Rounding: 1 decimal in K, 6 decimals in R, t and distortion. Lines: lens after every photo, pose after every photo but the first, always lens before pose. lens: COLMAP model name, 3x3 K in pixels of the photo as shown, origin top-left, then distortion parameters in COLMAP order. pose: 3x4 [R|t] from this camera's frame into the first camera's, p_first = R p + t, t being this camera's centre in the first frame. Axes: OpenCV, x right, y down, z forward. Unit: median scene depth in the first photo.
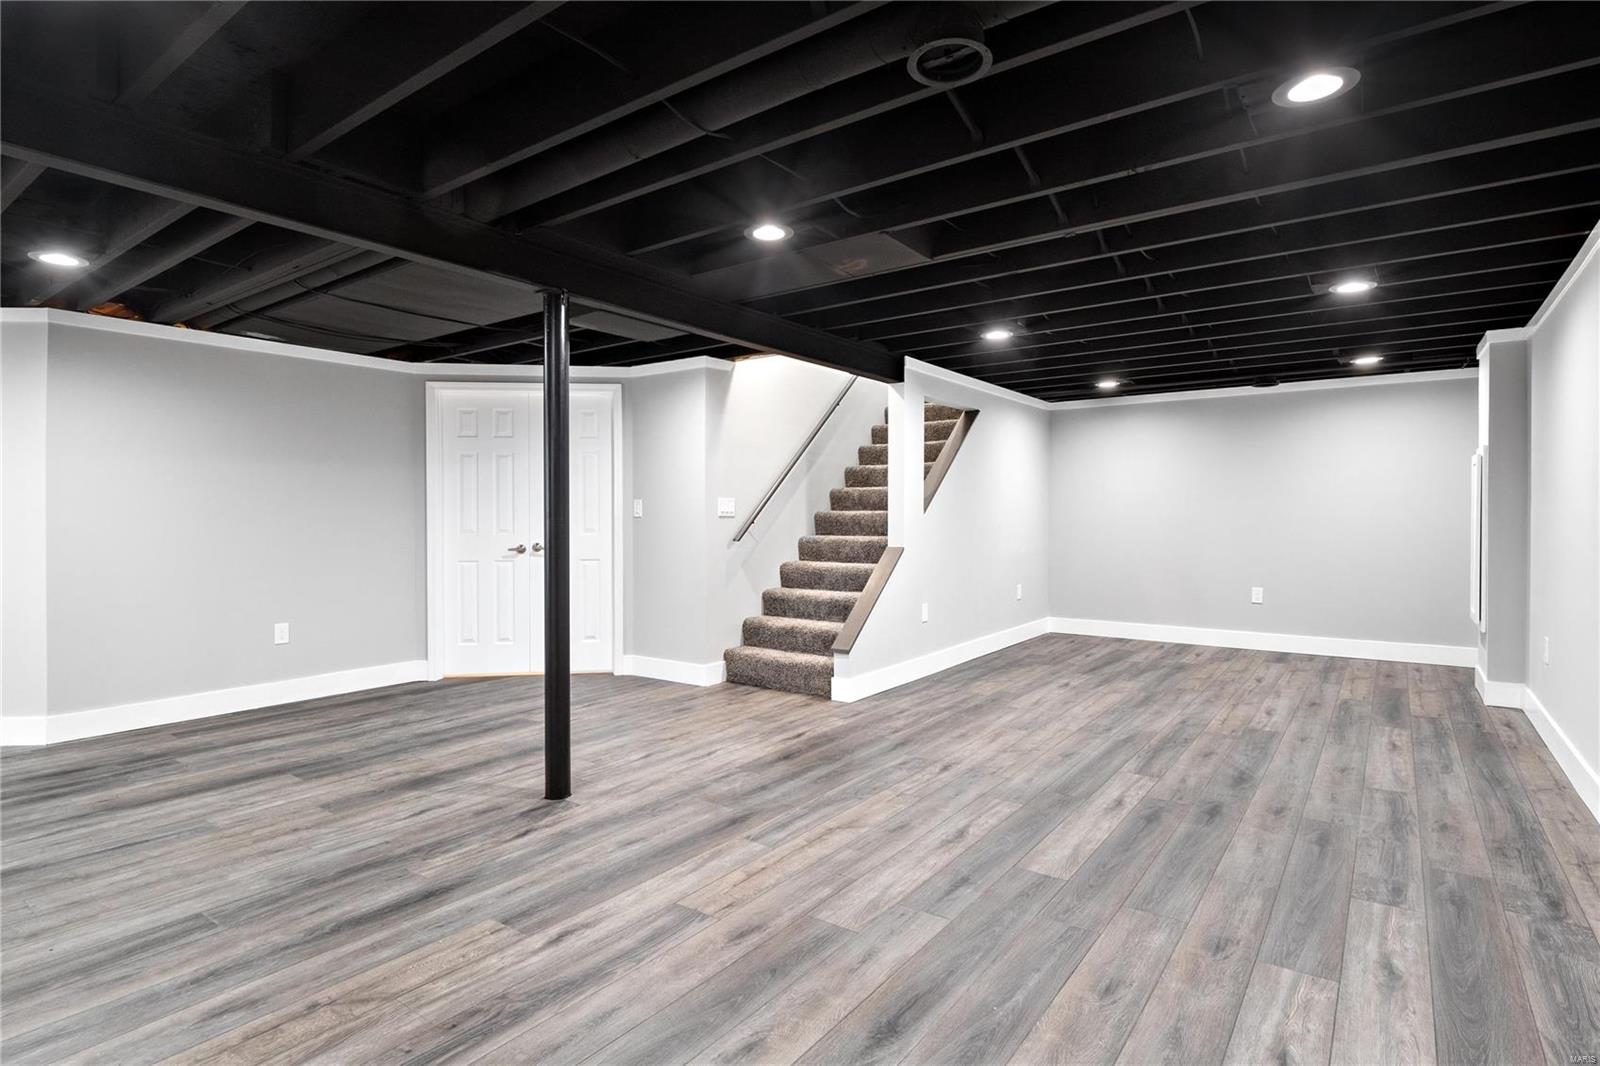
lens RADIAL K [[815.0, 0, 800.9], [0, 815.0, 526.1], [0, 0, 1]] dist [-0.001326, -0.000588]
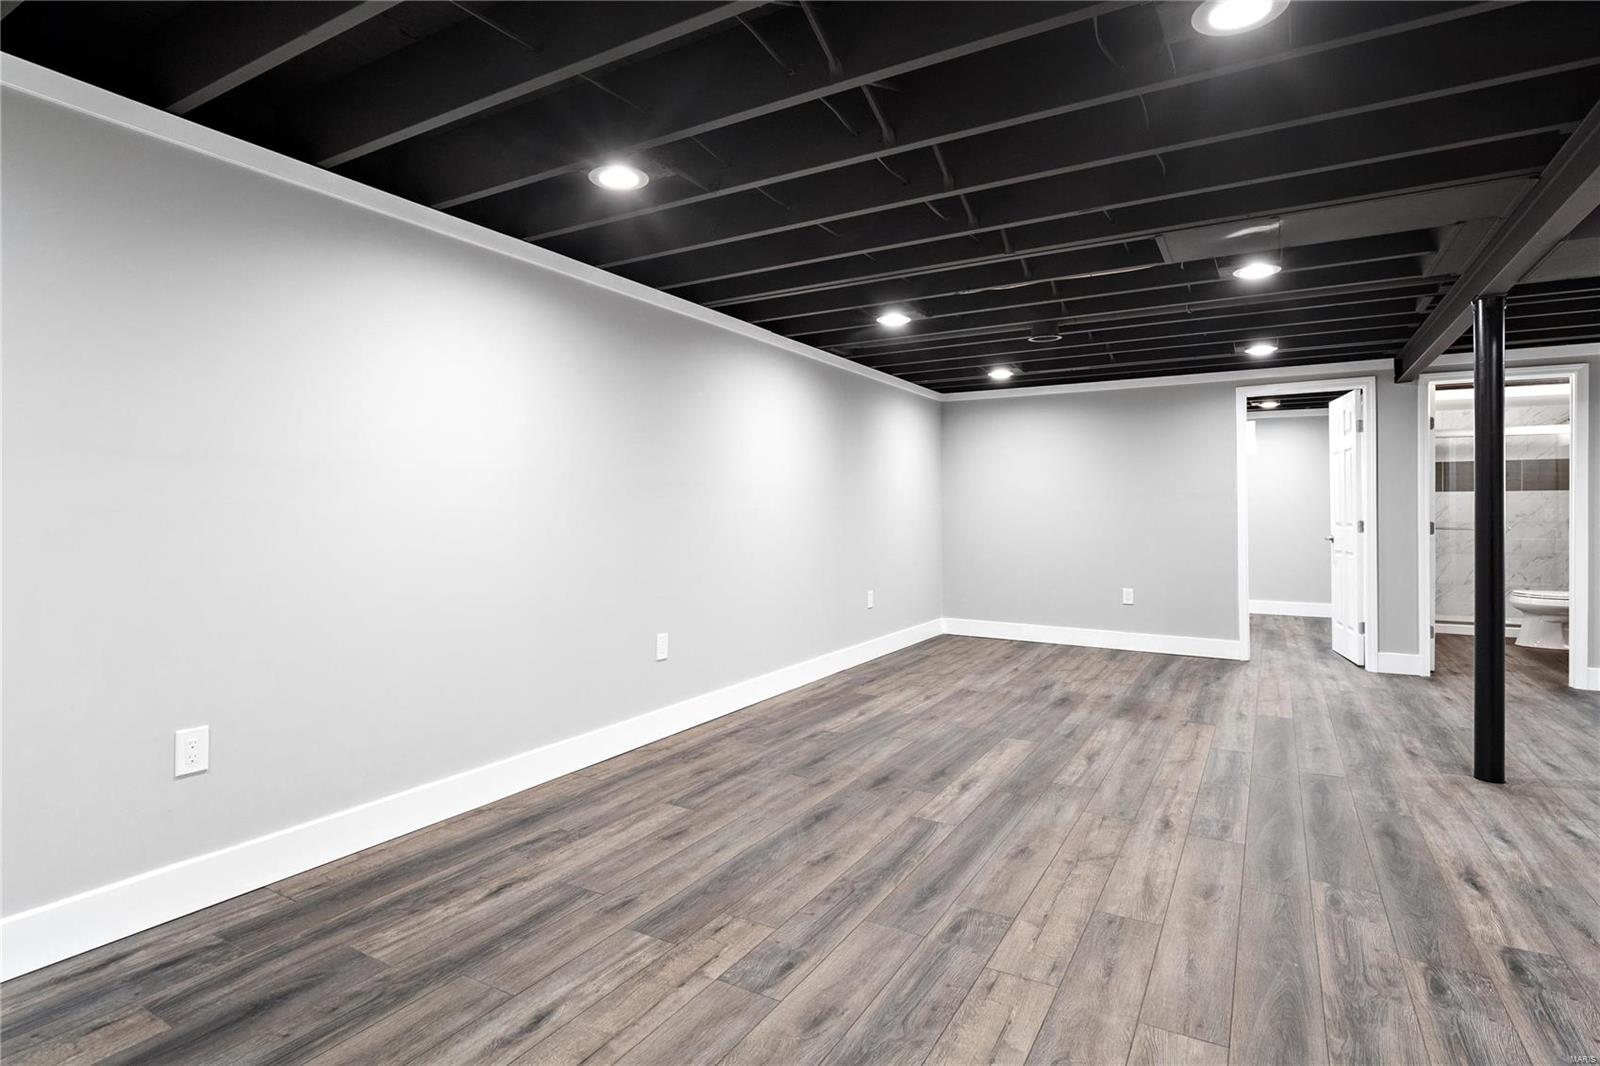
lens RADIAL K [[815.0, 0, 799.0], [0, 815.0, 523.4], [0, 0, 1]] dist [-0.001326, -0.000588]
pose [[-0.994221, 0.001493, -0.107341, 0.749143], [-0.001353, 0.999650, 0.026429, -0.022148], [0.107342, 0.026422, -0.993871, 2.107397]]
